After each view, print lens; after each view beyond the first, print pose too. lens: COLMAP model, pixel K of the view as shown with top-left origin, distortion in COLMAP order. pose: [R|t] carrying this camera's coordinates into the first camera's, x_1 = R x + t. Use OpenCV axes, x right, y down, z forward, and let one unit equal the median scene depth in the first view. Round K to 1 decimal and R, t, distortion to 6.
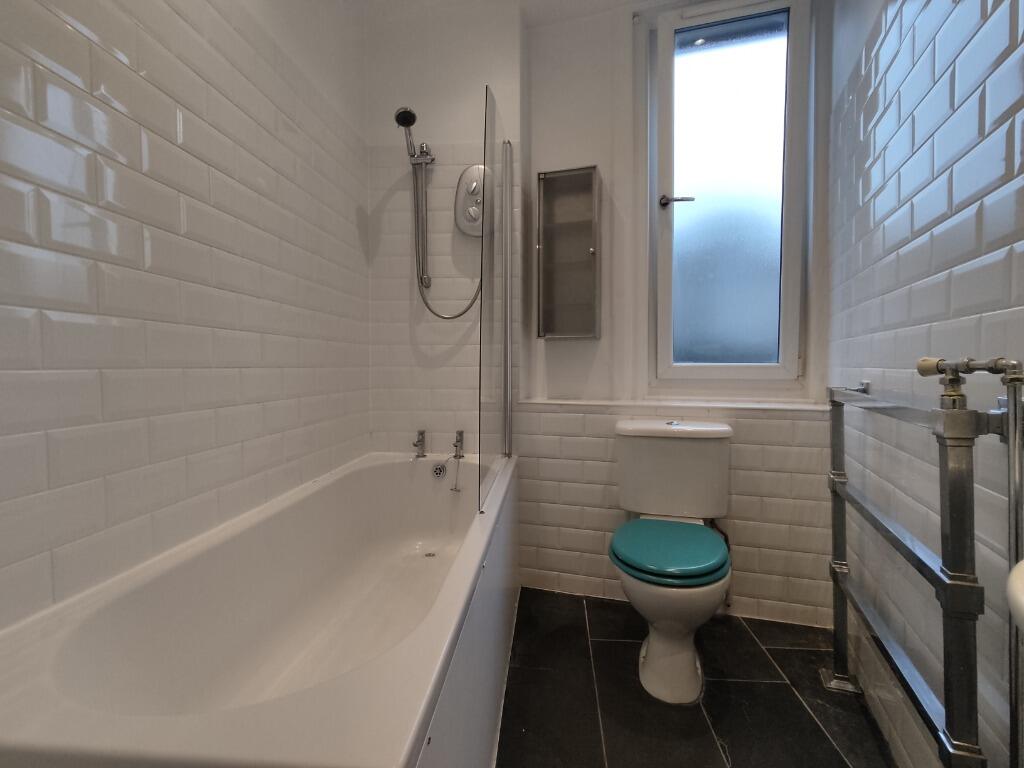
lens RADIAL K [[470.1, 0, 510.2], [0, 470.1, 376.5], [0, 0, 1]] dist [-0.004071, -0.001485]
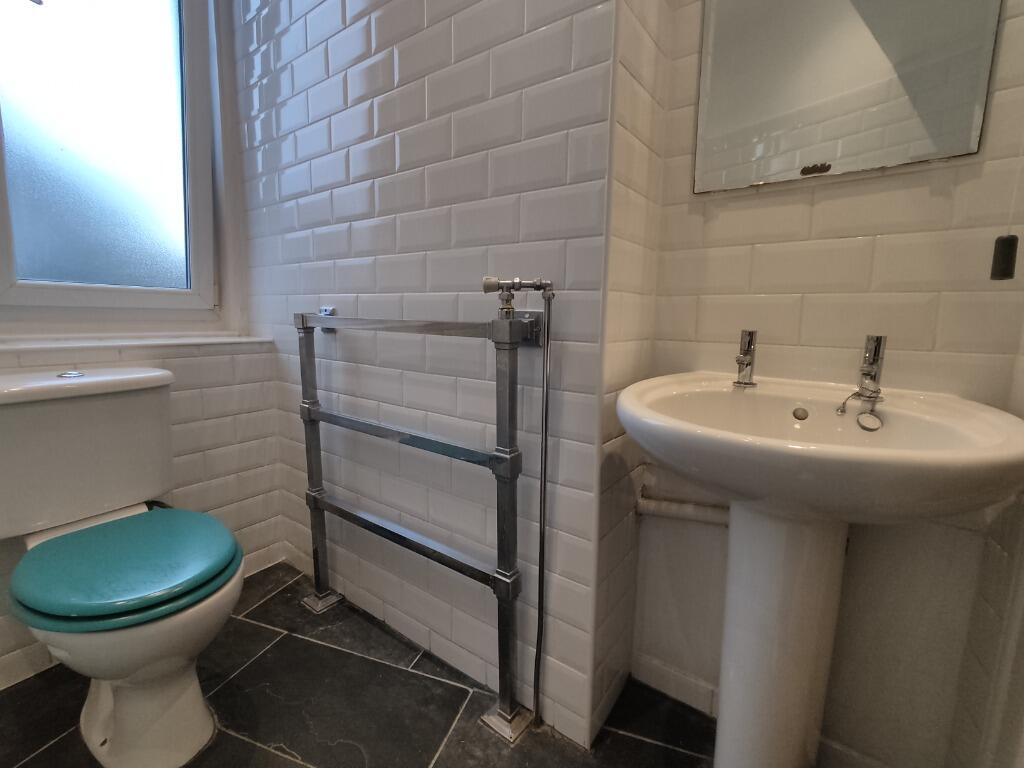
lens RADIAL K [[470.1, 0, 510.2], [0, 470.1, 376.5], [0, 0, 1]] dist [-0.004071, -0.001485]
pose [[0.242392, -0.119371, 0.962806, -0.138365], [0.002703, 0.992481, 0.122370, 0.035085], [-0.970175, -0.027059, 0.240893, 0.364435]]
